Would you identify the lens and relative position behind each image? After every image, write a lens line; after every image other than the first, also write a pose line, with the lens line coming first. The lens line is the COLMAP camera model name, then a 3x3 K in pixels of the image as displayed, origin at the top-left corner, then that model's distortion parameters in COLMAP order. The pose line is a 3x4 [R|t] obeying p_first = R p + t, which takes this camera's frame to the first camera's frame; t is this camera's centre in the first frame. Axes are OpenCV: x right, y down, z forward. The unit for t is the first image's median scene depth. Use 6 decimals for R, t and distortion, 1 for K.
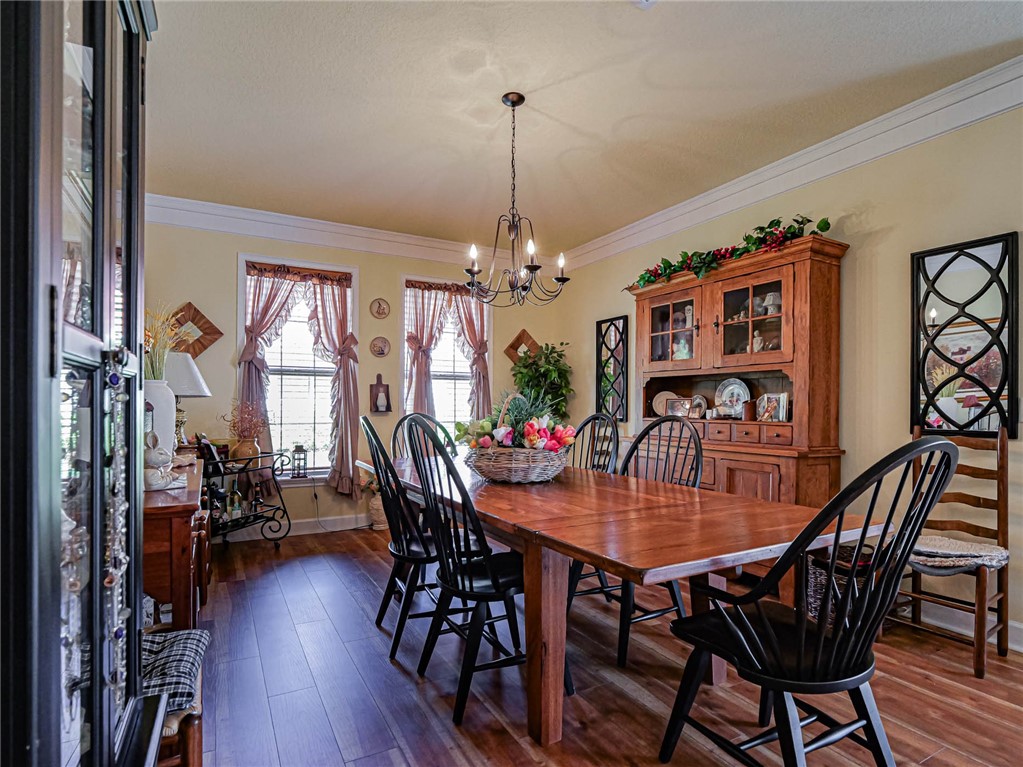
lens RADIAL K [[528.5, 0, 510.2], [0, 528.5, 408.0], [0, 0, 1]] dist [-0.037951, 0.000145]
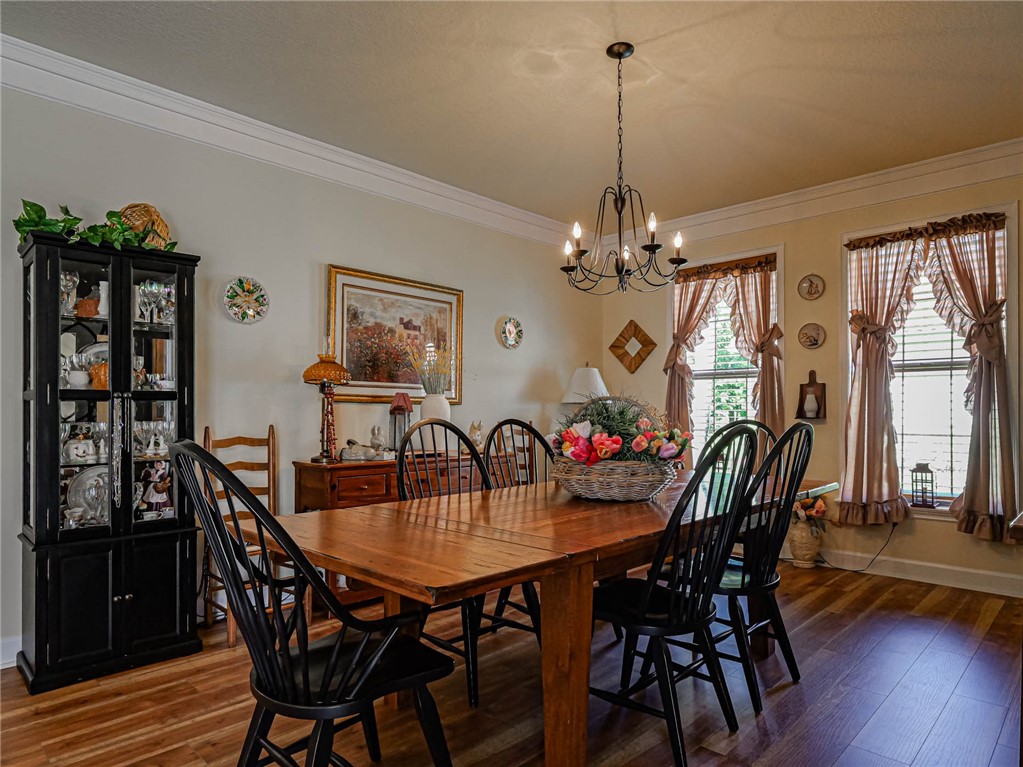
lens RADIAL K [[626.0, 0, 511.7], [0, 626.0, 409.7], [0, 0, 1]] dist [-0.000553, 0.000404]
pose [[0.290108, -0.006626, -0.956971, 0.521347], [-0.001297, 0.999972, -0.007316, 0.001817], [0.956993, 0.003363, 0.290091, 0.301226]]
